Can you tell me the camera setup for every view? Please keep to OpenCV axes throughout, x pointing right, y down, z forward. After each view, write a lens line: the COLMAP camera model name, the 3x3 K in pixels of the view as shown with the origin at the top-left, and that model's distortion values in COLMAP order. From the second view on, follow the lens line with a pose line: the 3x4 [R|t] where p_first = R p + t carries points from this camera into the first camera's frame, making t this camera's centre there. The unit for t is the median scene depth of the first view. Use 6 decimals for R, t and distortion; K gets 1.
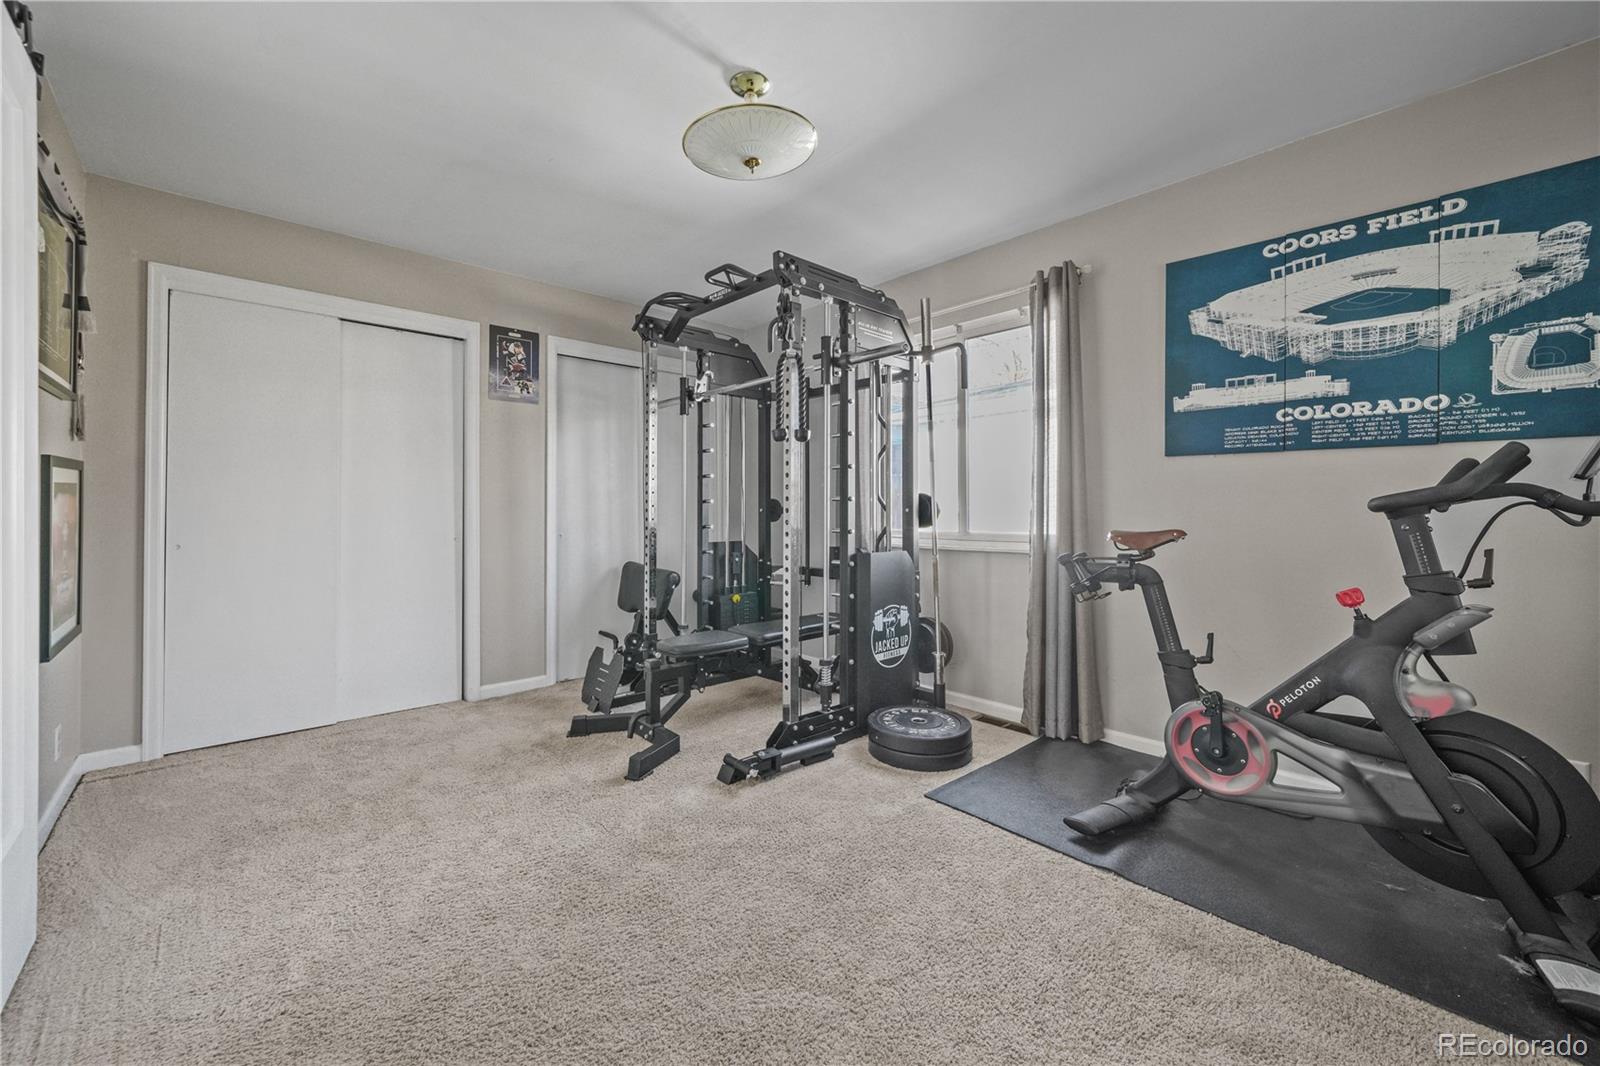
lens RADIAL K [[624.5, 0, 801.3], [0, 624.5, 508.3], [0, 0, 1]] dist [-0.017978, 0.003031]
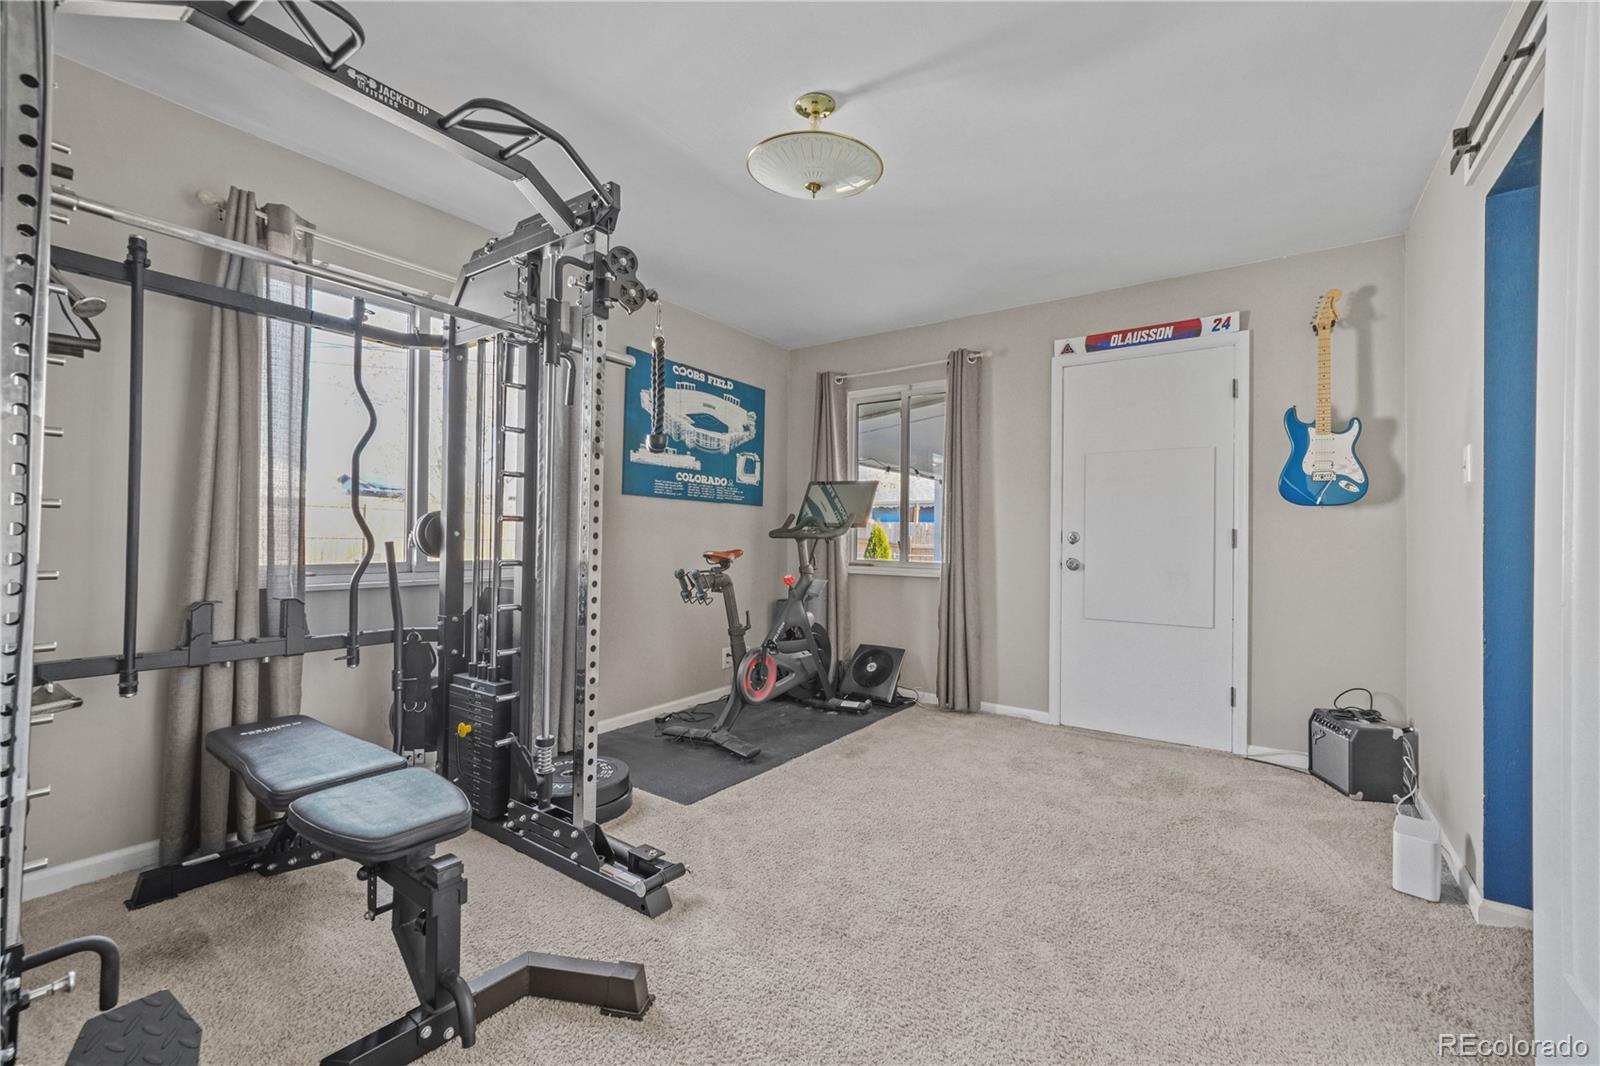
lens RADIAL K [[660.5, 0, 800.0], [0, 660.5, 533.0], [0, 0, 1]] dist [0.000305, 0.000077]
pose [[-0.205186, 0.002407, 0.978720, -0.941221], [-0.016270, 0.999850, -0.005870, -0.000902], [-0.978588, -0.017128, -0.205116, 1.038946]]
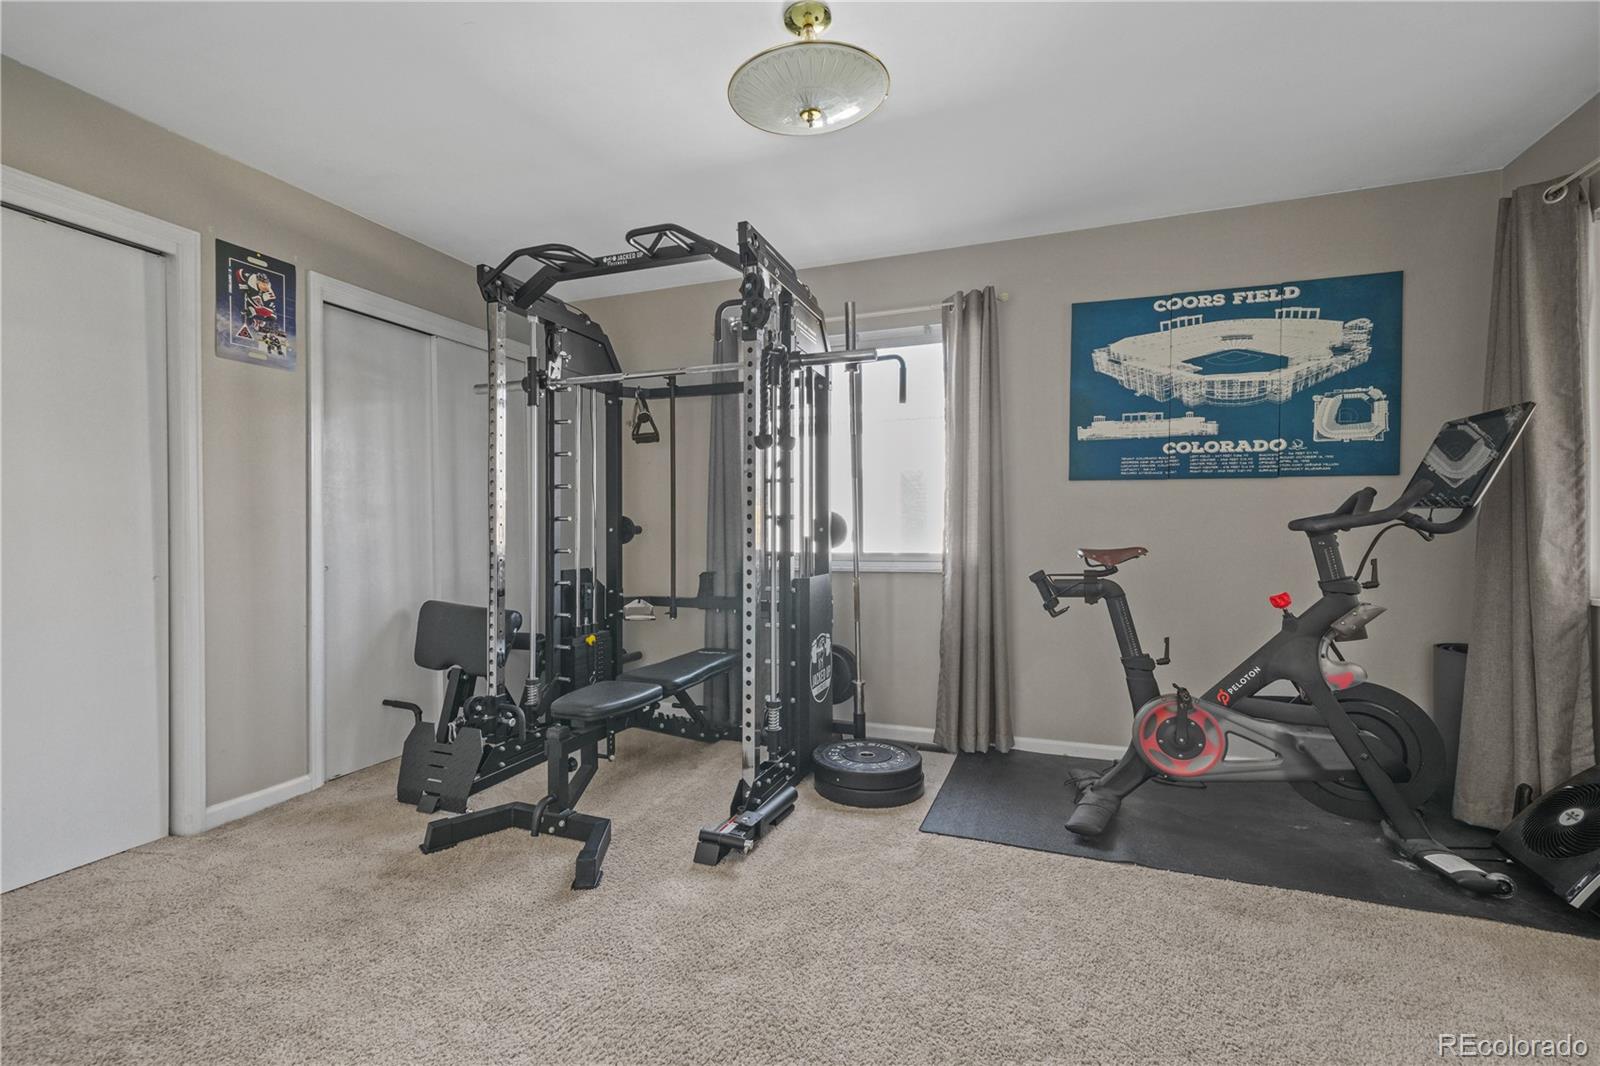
lens RADIAL K [[690.0, 0, 800.0], [0, 690.0, 533.0], [0, 0, 1]] dist [0.001794, 0.000491]
pose [[0.892497, -0.004008, 0.451035, -0.434962], [-0.000288, 0.999955, 0.009457, -0.002309], [-0.451052, -0.008571, 0.892456, 0.144952]]
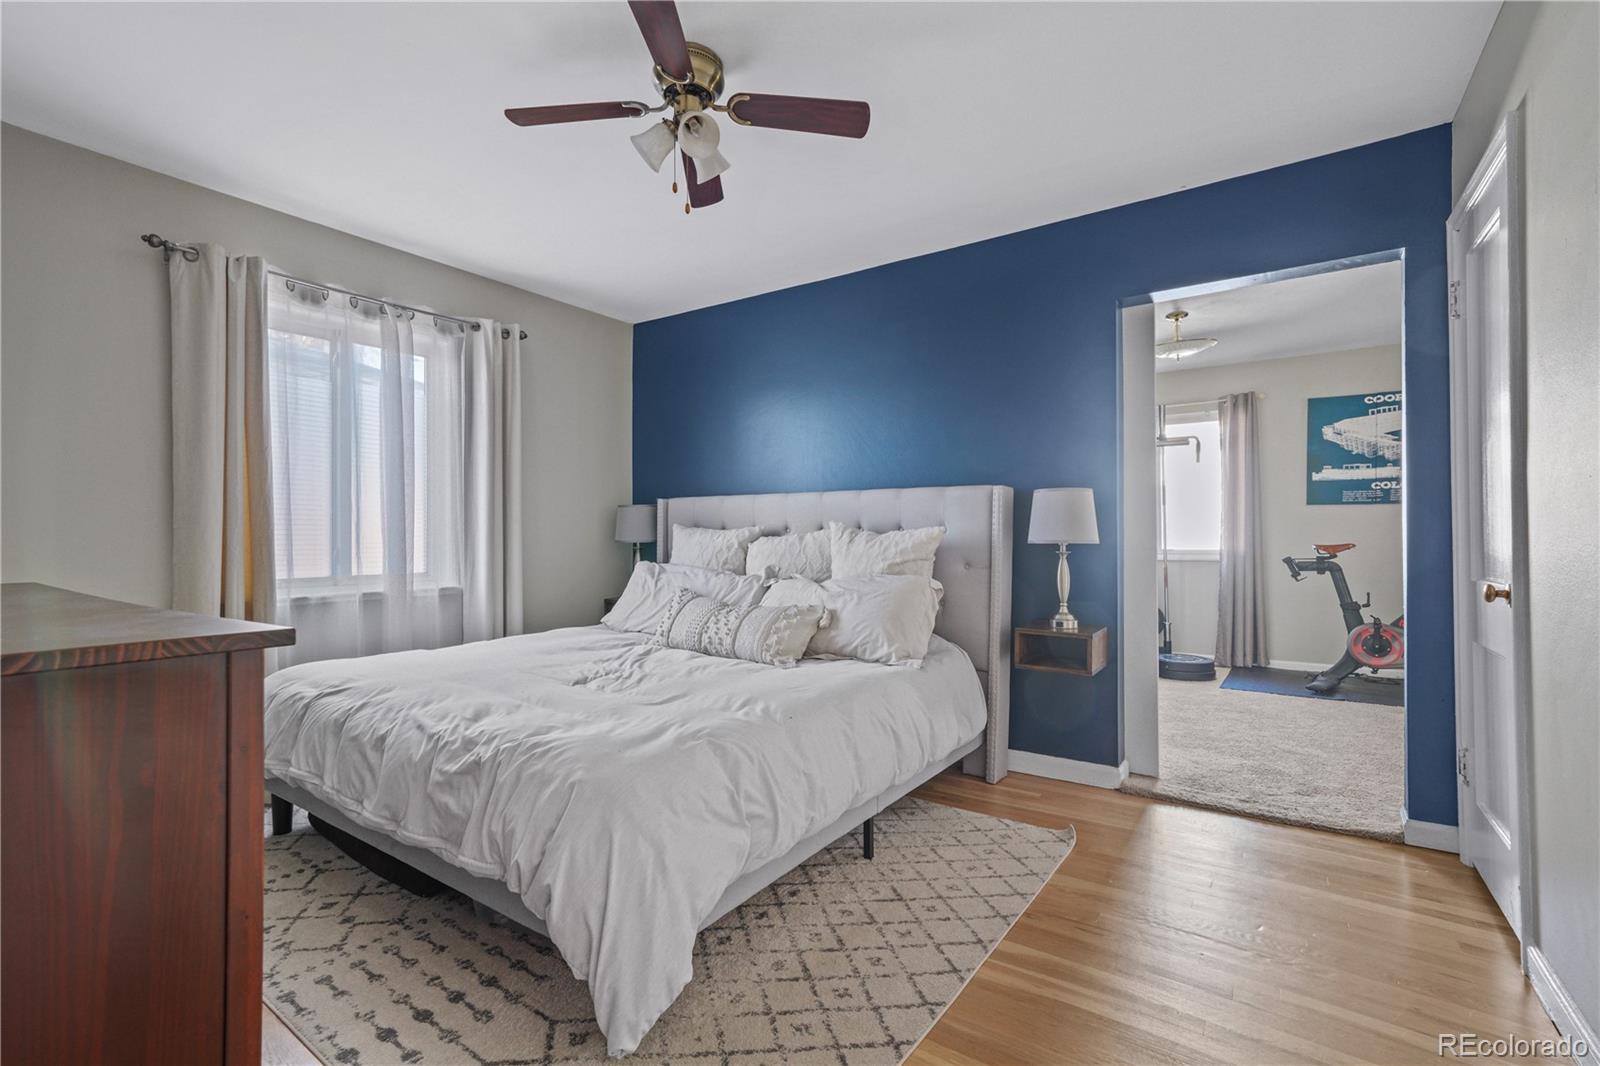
lens RADIAL K [[698.0, 0, 800.0], [0, 698.0, 533.0], [0, 0, 1]] dist [0.000108, 0.000108]
pose [[0.977477, 0.001498, 0.211035, -1.454645], [-0.000924, 0.999996, -0.002815, 0.006720], [-0.211038, 0.002557, 0.977475, -0.766406]]
